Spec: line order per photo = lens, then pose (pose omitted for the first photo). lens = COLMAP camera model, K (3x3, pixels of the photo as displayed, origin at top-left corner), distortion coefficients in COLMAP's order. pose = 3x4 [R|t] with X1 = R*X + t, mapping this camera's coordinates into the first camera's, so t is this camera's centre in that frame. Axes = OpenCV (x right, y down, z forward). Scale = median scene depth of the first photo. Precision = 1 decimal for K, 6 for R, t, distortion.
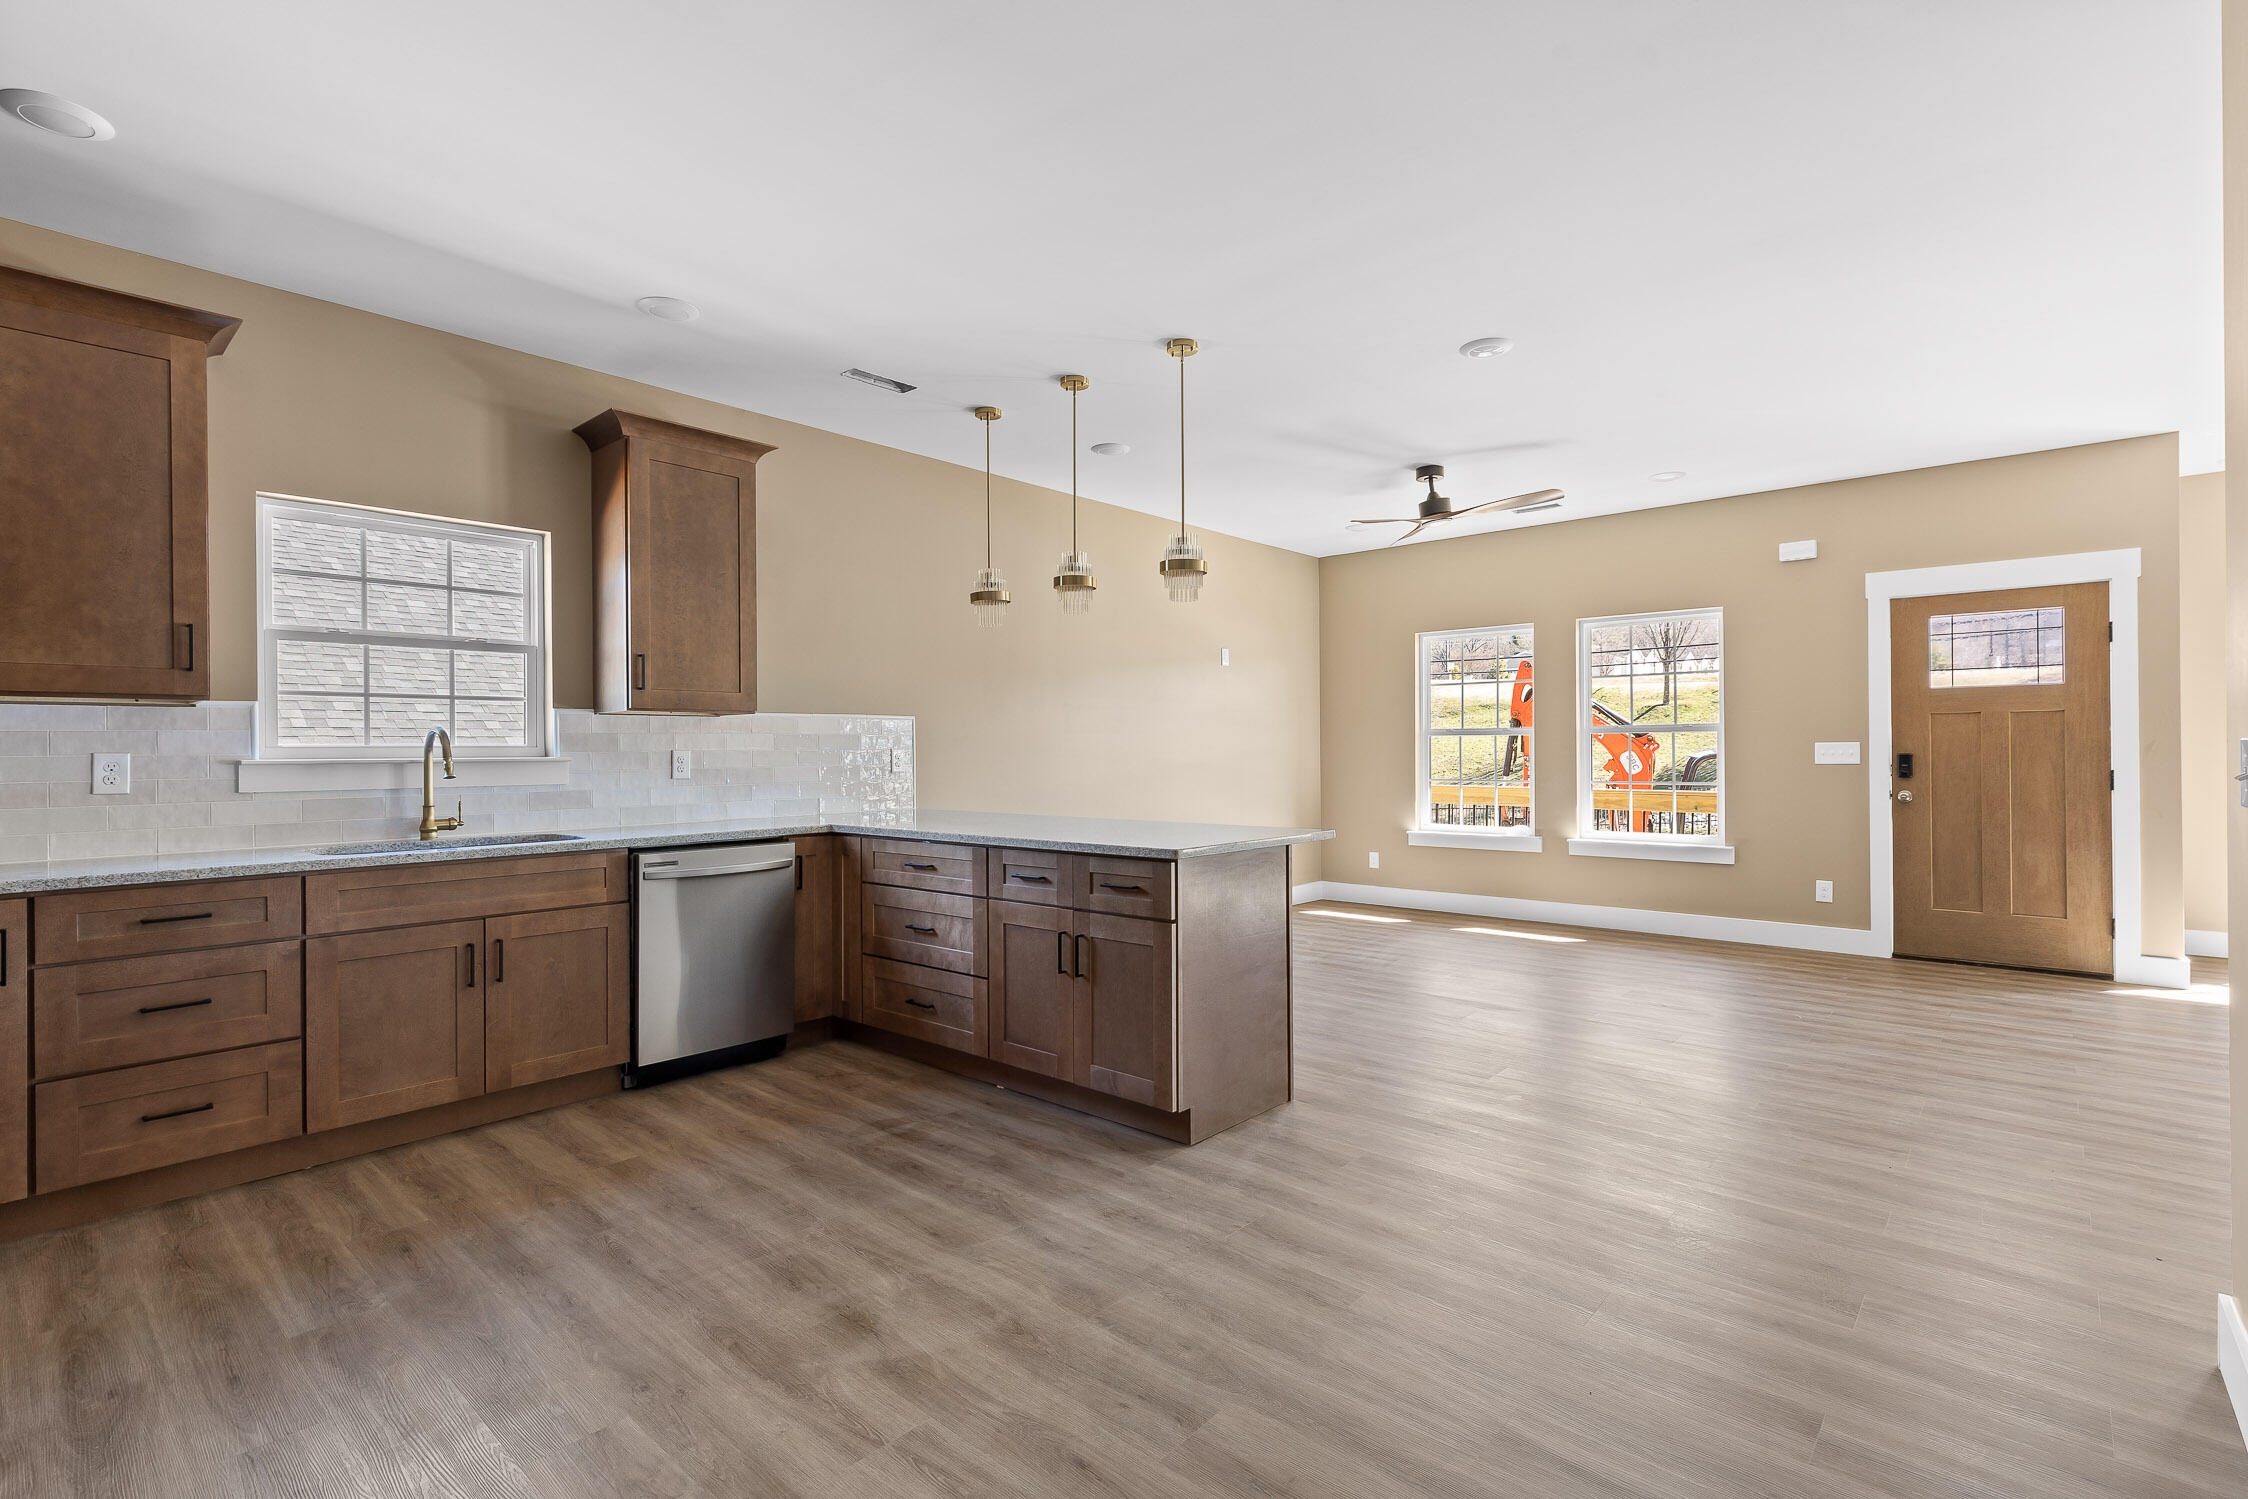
lens RADIAL K [[1029.1, 0, 1140.4], [0, 1029.1, 749.1], [0, 0, 1]] dist [-0.000404, -0.000538]
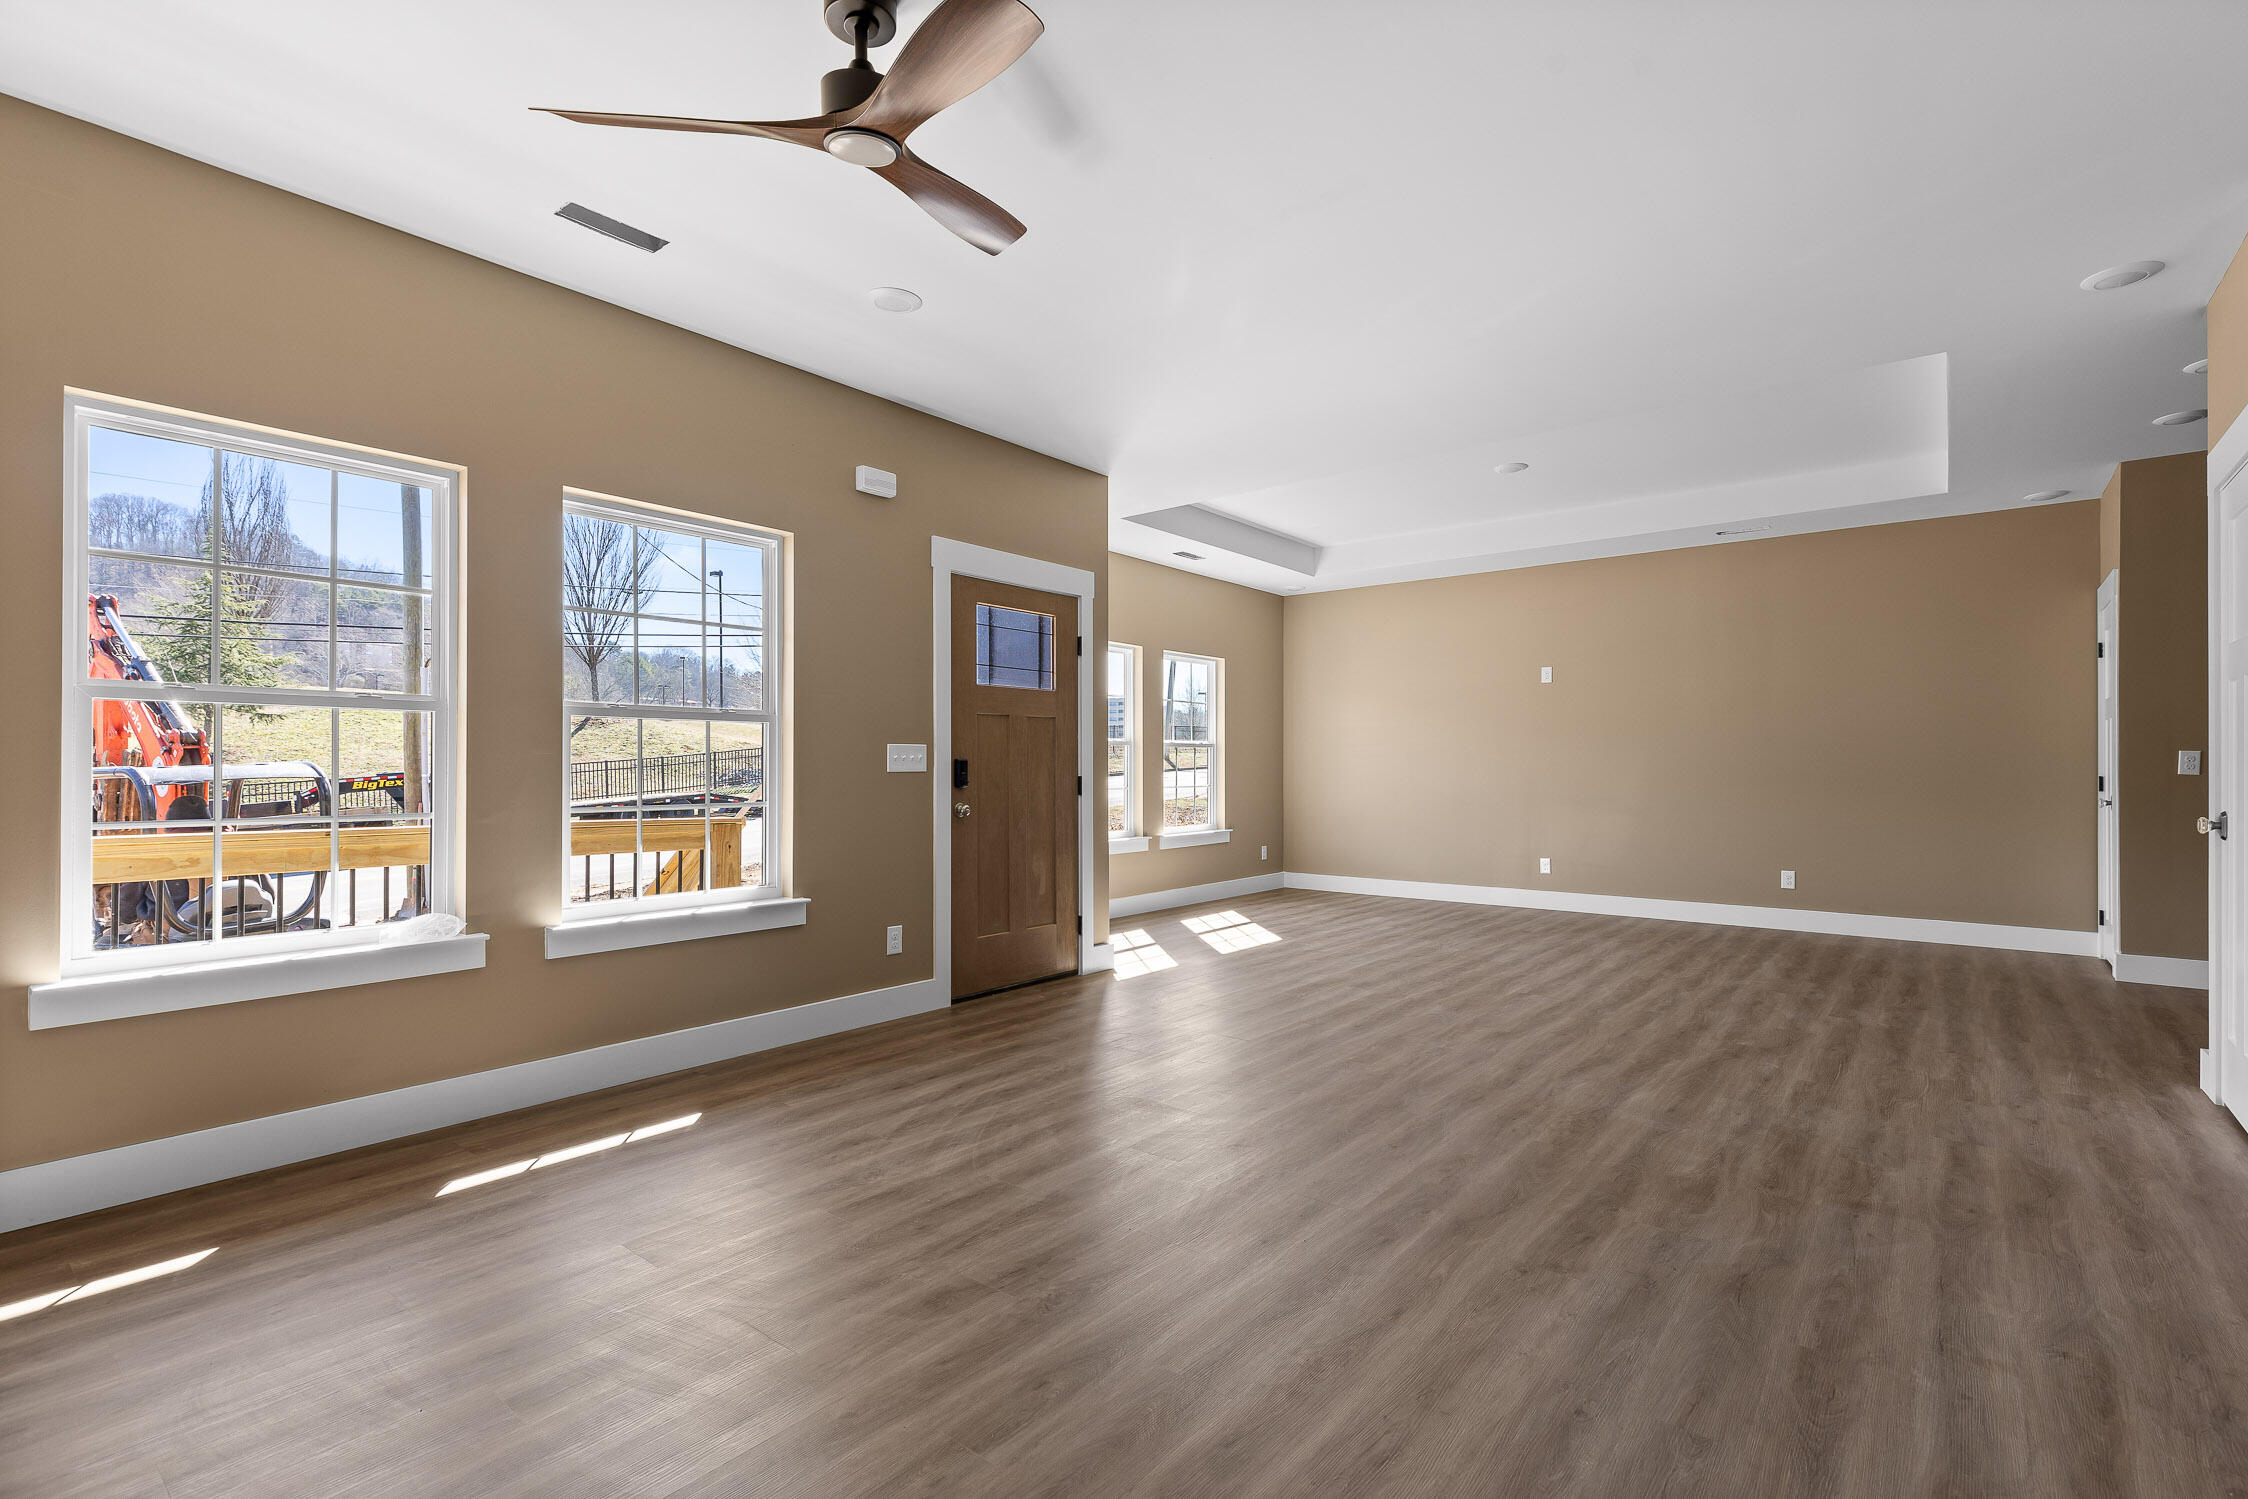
lens RADIAL K [[1029.1, 0, 1117.8], [0, 1029.1, 760.7], [0, 0, 1]] dist [-0.000404, -0.000538]
pose [[-0.033158, 0.013753, 0.999356, -0.112046], [0.000086, 0.999905, -0.013758, 0.018629], [-0.999450, -0.000370, -0.033156, 0.970725]]
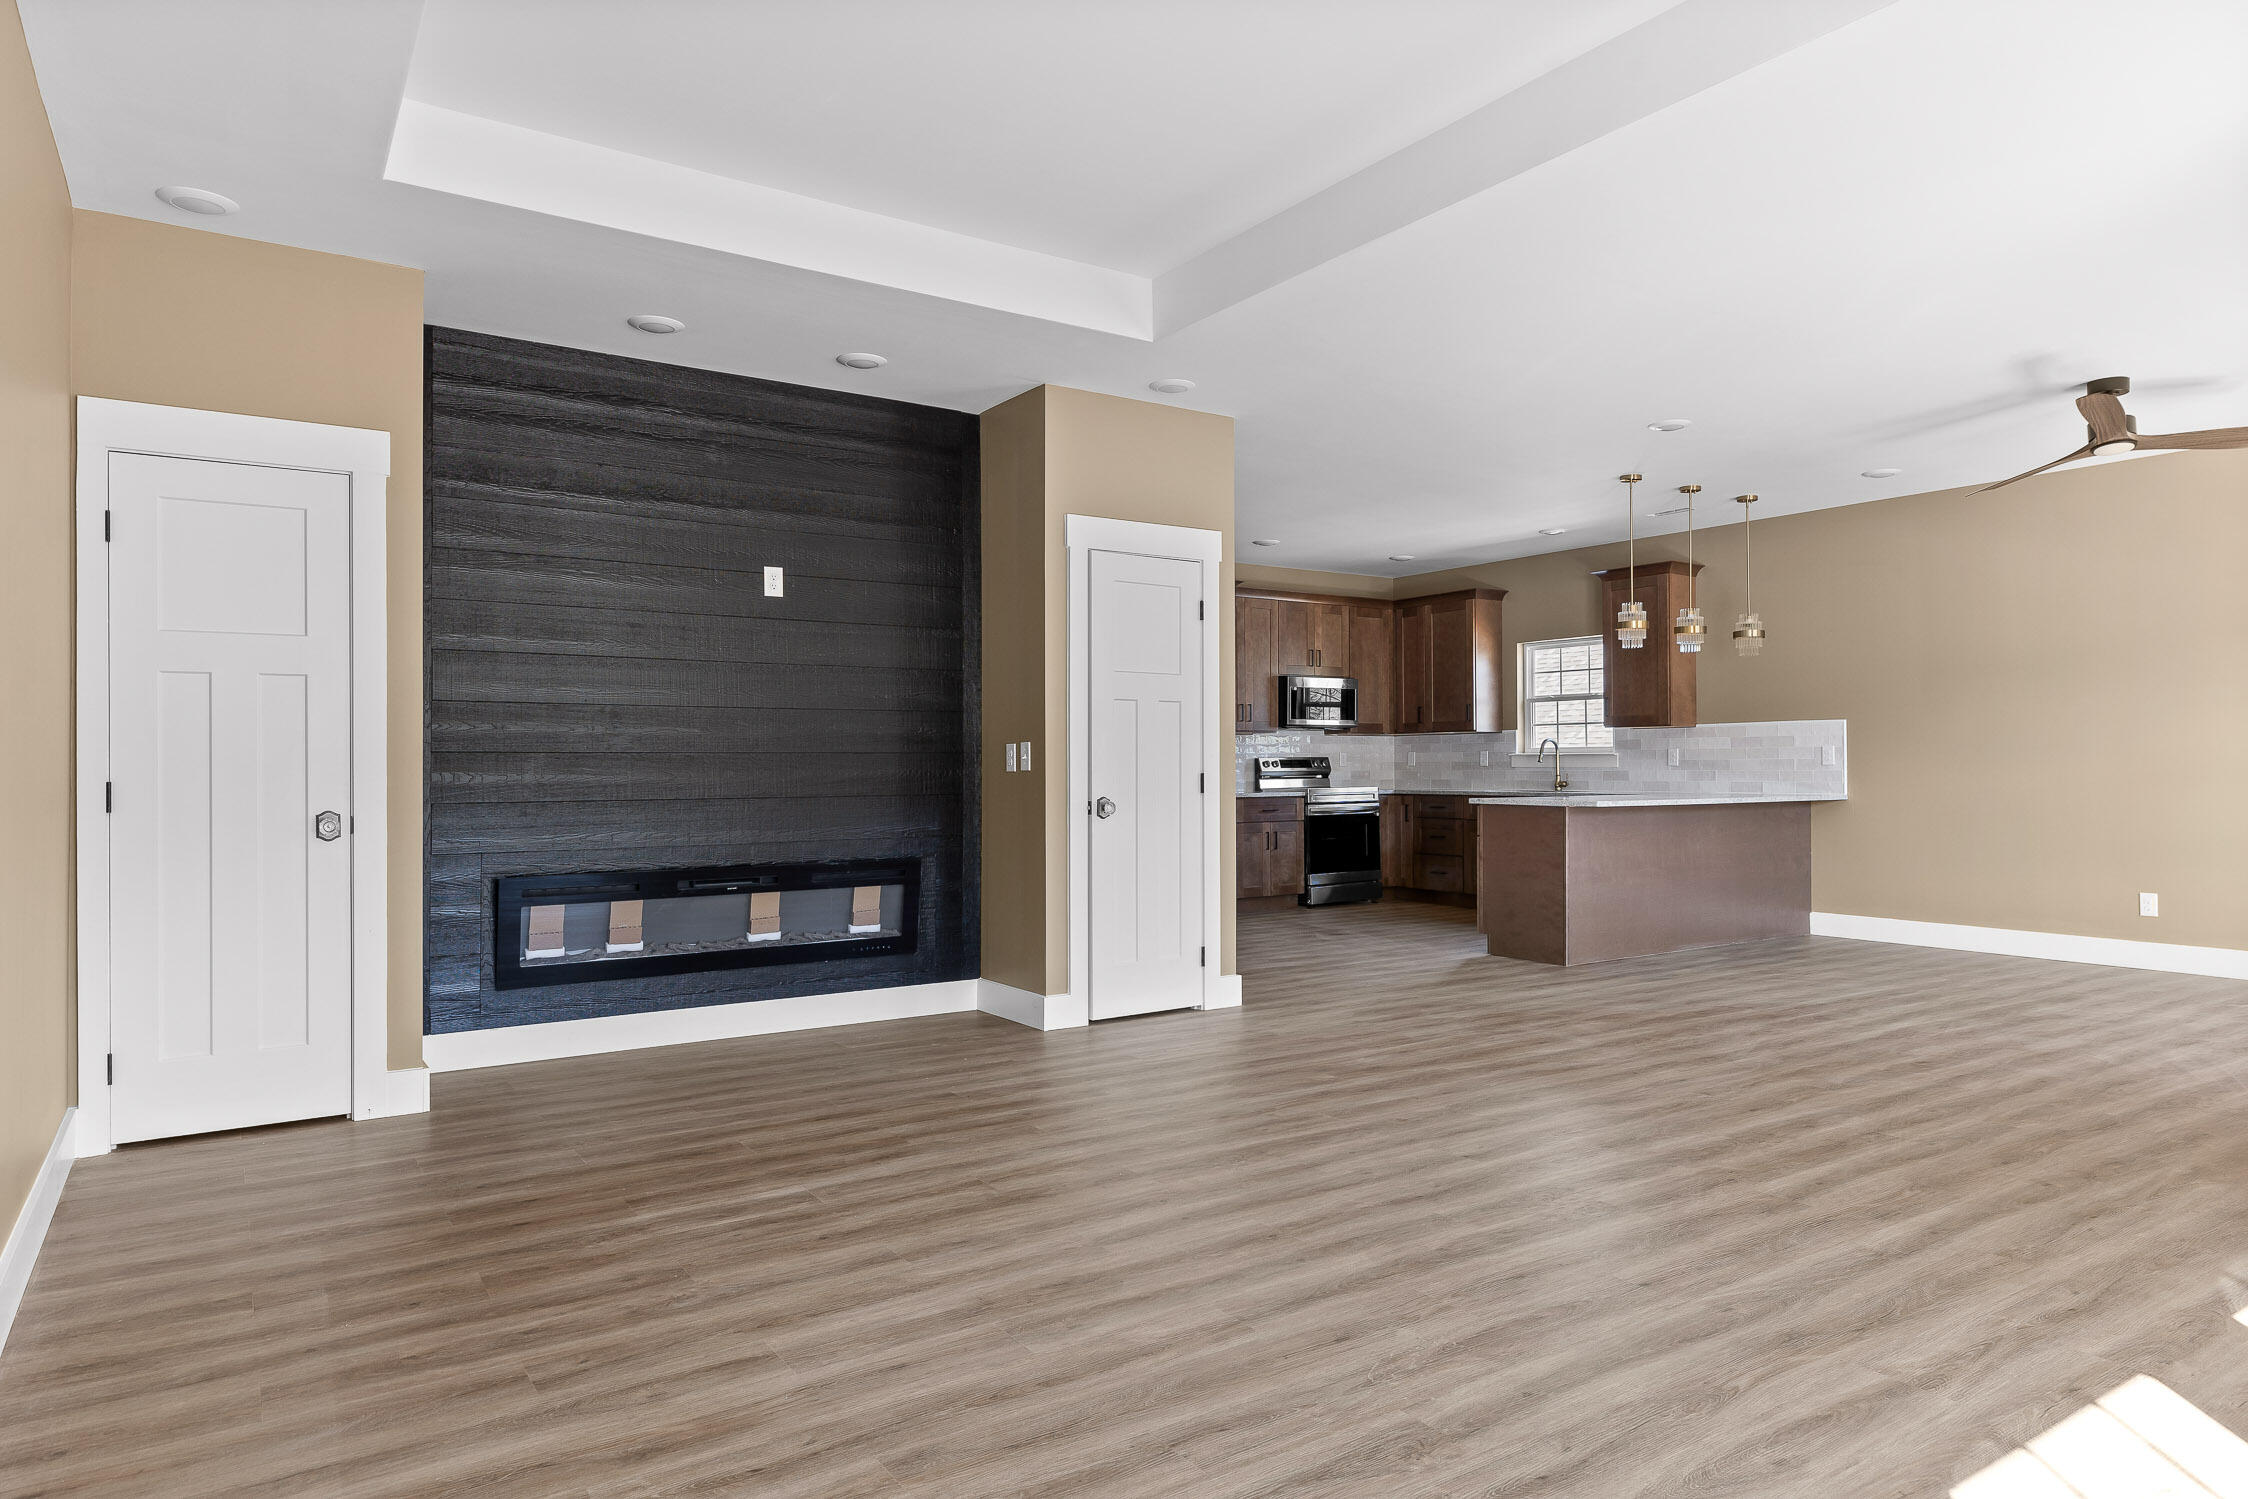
lens RADIAL K [[1356.5, 0, 1122.1], [0, 1356.5, 746.1], [0, 0, 1]] dist [0.003643, -0.005064]
pose [[-0.256269, -0.006820, -0.966582, 1.550566], [0.005527, 0.999948, -0.008521, 0.008877], [0.966590, -0.007525, -0.256218, 0.573755]]
